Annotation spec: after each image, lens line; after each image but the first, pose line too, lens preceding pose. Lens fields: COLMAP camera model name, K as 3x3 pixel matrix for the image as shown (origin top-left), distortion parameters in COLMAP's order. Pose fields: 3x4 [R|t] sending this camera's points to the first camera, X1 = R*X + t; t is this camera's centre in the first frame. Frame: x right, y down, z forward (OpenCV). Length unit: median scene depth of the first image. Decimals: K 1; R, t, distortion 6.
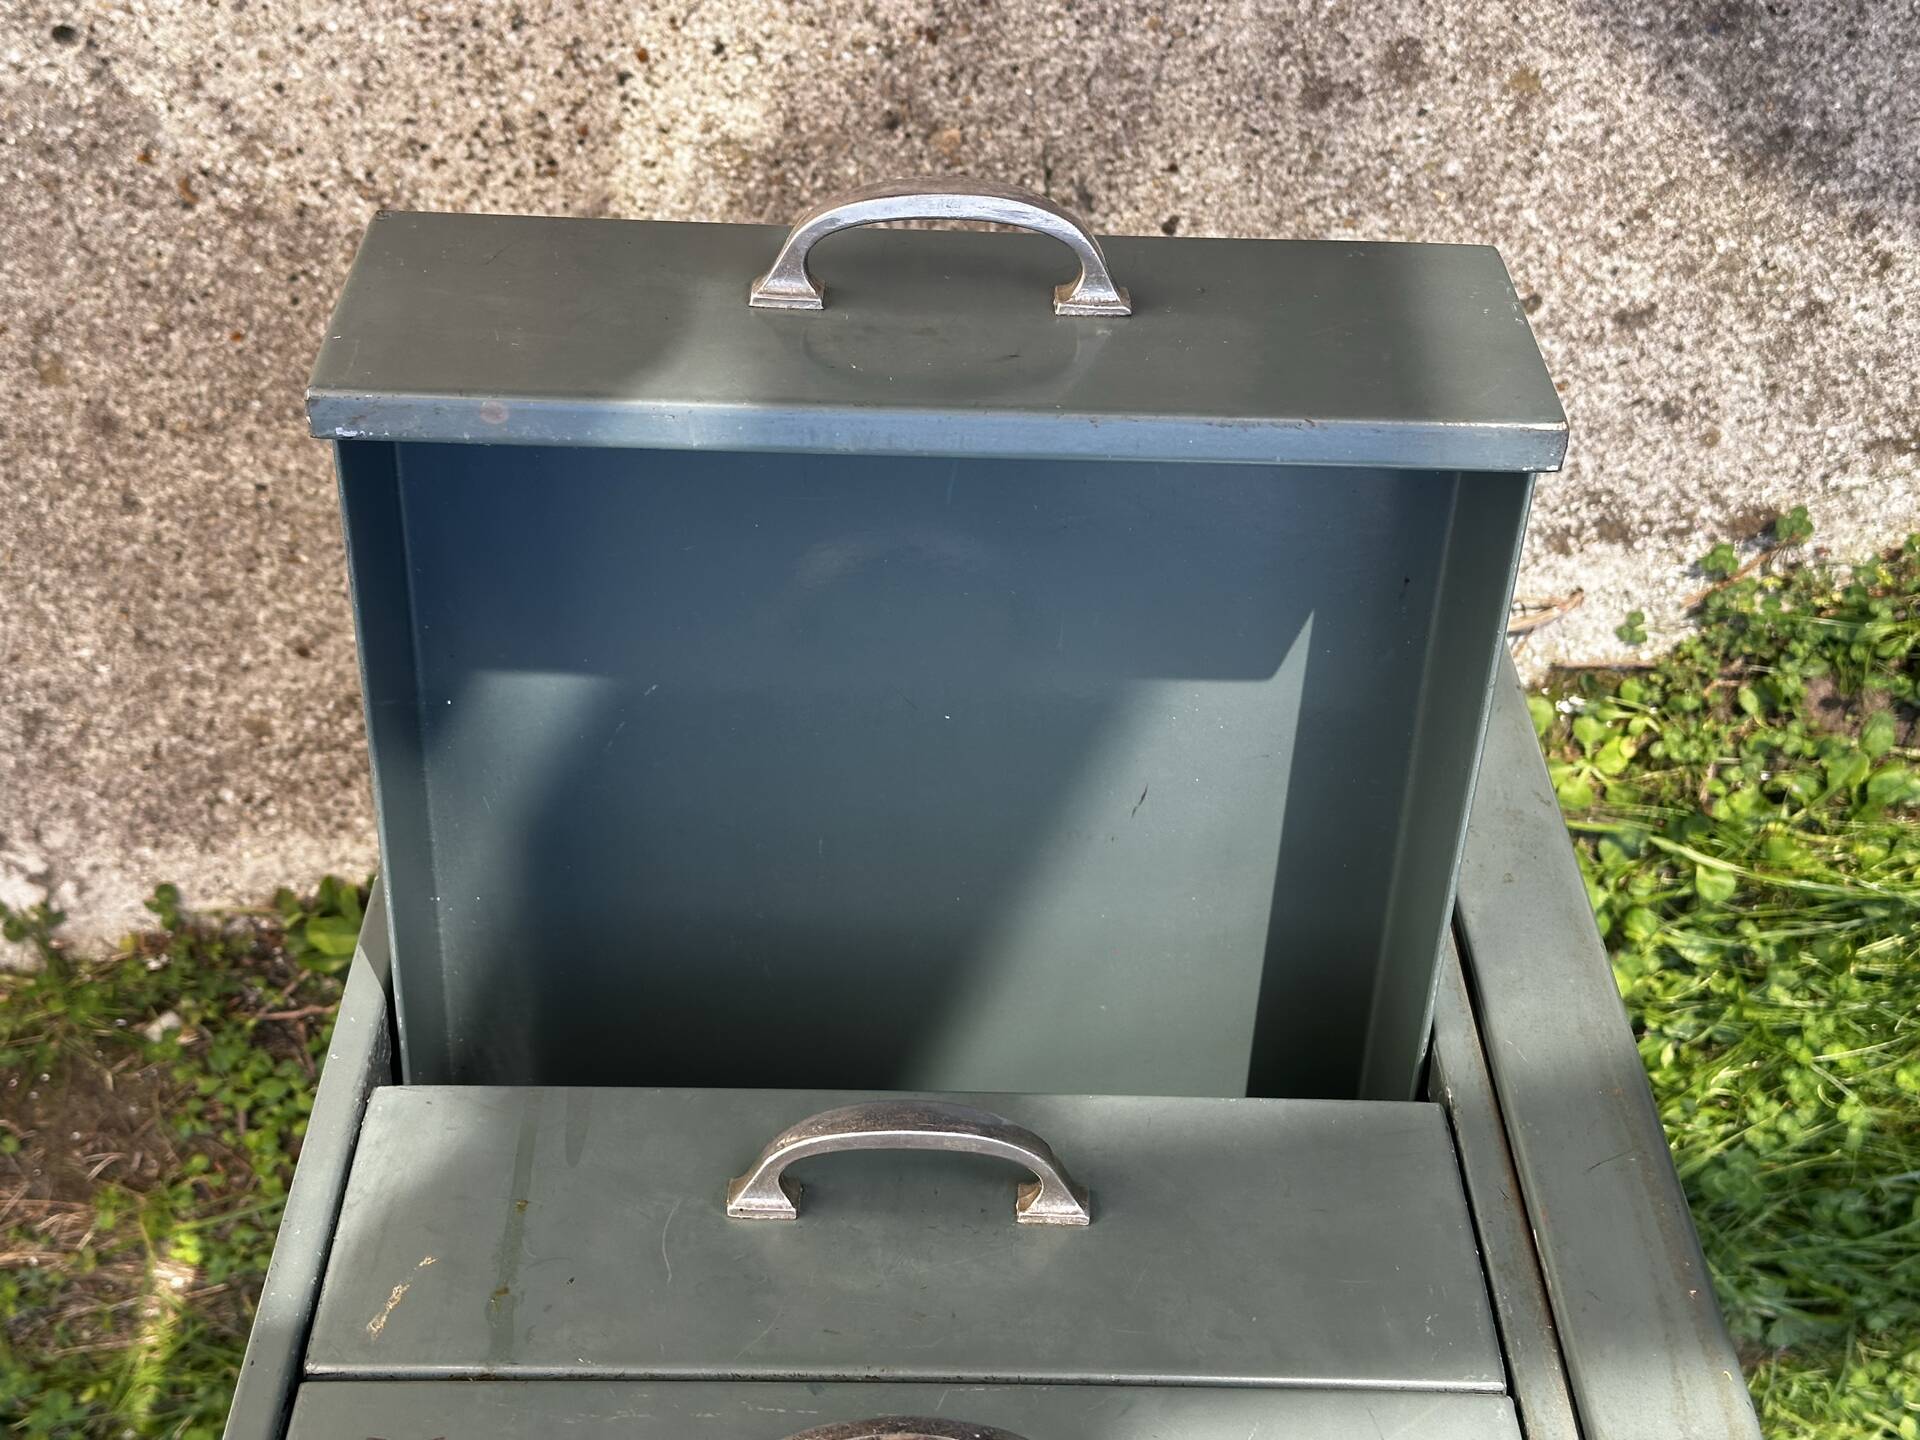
lens RADIAL K [[2706.6, 0, 964.5], [0, 2706.6, 704.8], [0, 0, 1]] dist [0.113842, 0.000000]
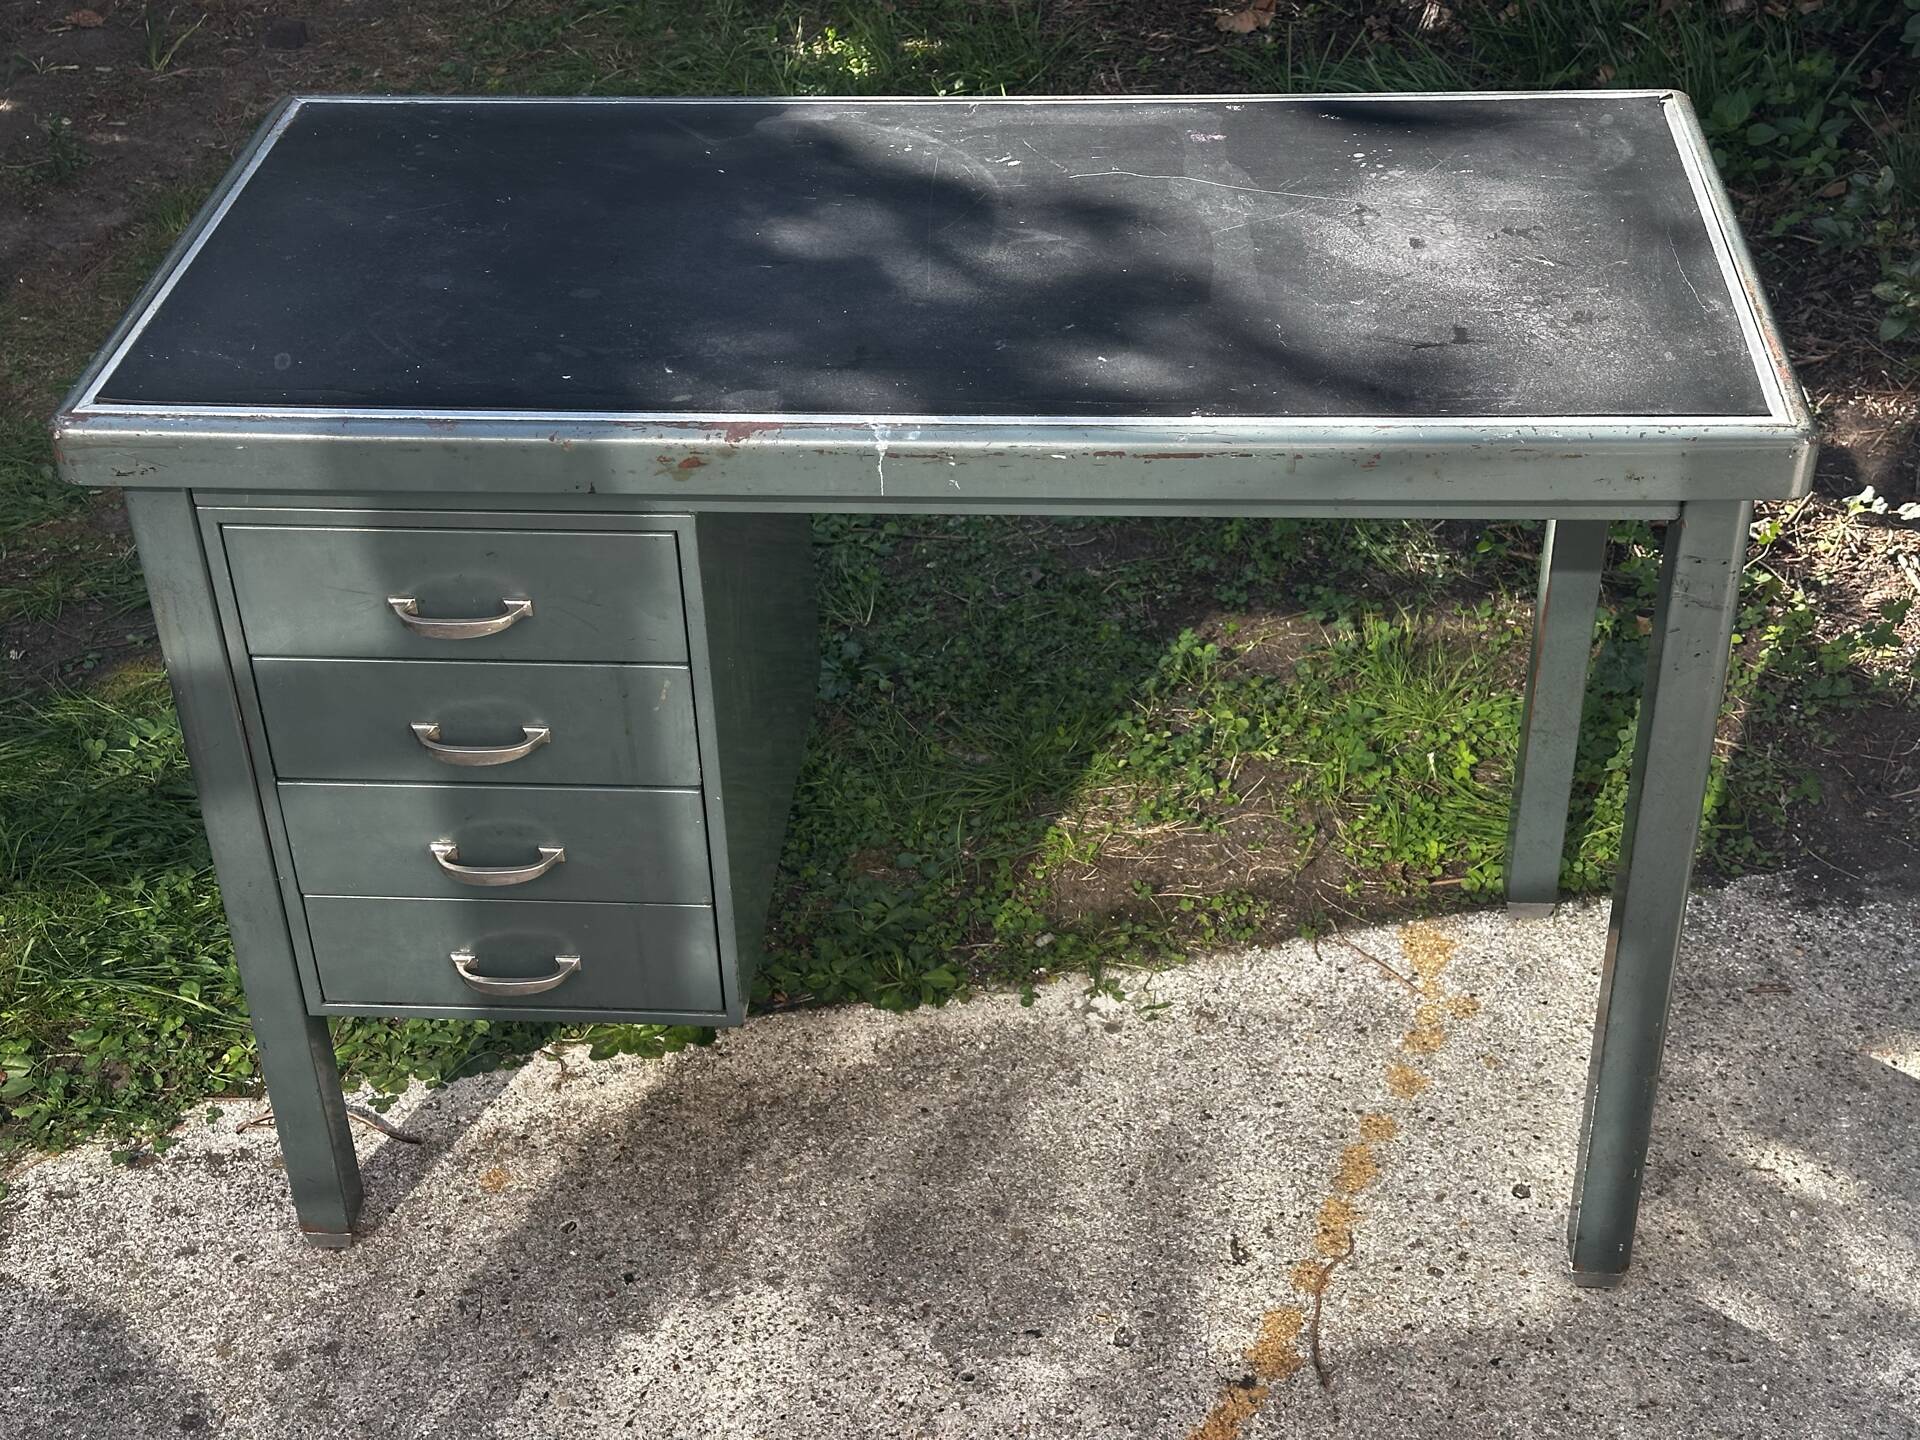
lens RADIAL K [[2706.6, 0, 960.9], [0, 2706.6, 723.0], [0, 0, 1]] dist [0.113842, 0.000000]
pose [[-0.998860, -0.008509, 0.046968, -0.376538], [0.023839, -0.941410, 0.336420, -0.420373], [0.041354, 0.337156, 0.940540, -0.892112]]
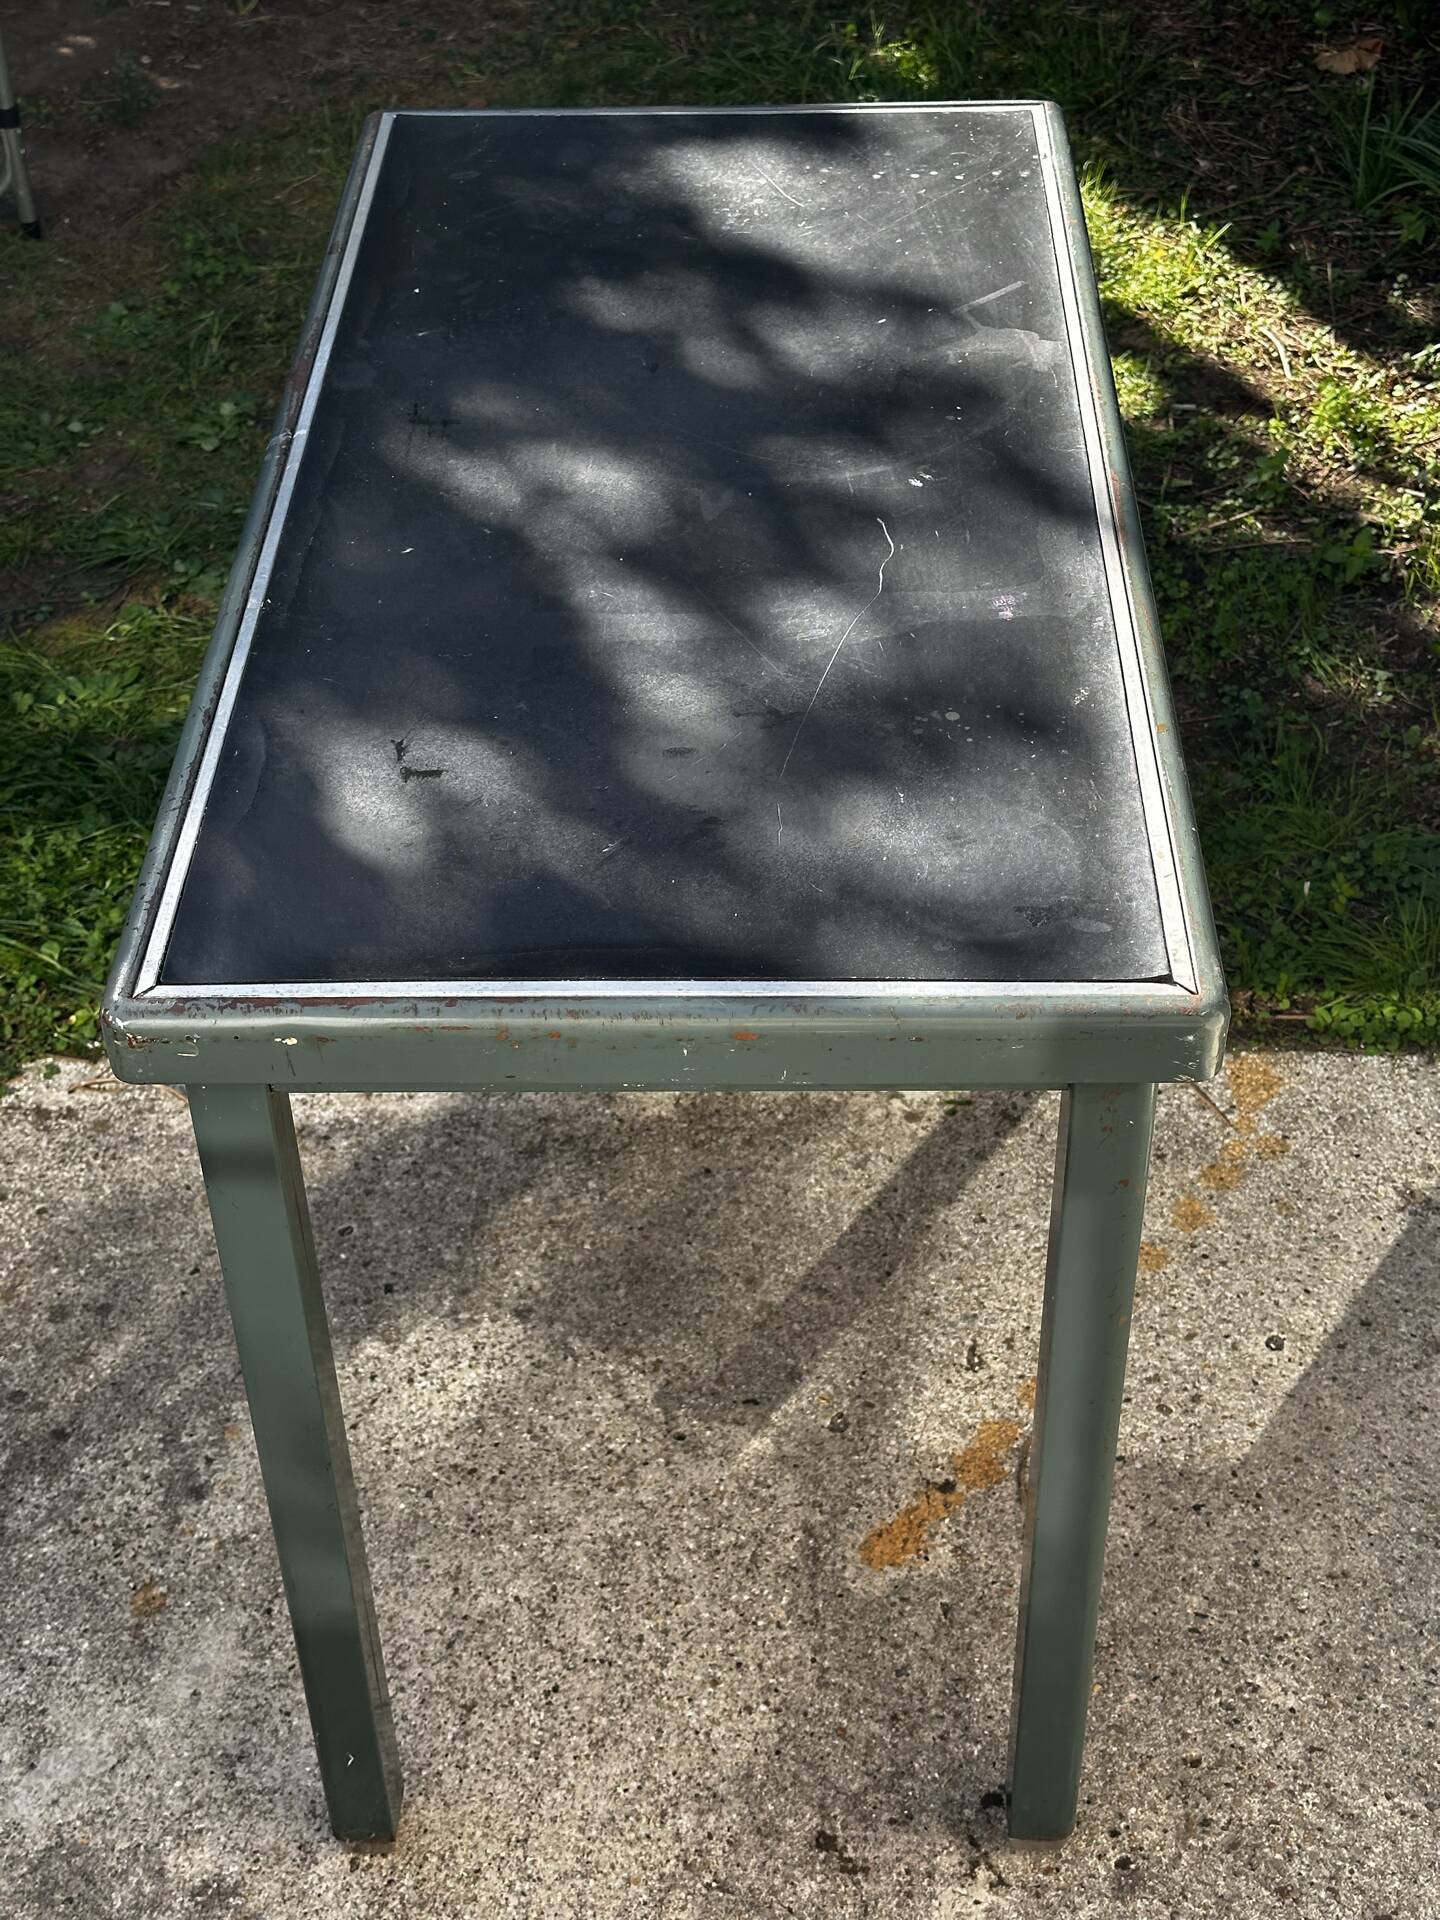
lens RADIAL K [[2706.6, 0, 707.5], [0, 2706.6, 985.2], [0, 0, 1]] dist [0.113842, 0.000000]
pose [[-0.971026, -0.153335, 0.183293, -0.606765], [0.192998, -0.955495, 0.223118, -0.337743], [0.140924, 0.252028, 0.957404, -0.894616]]
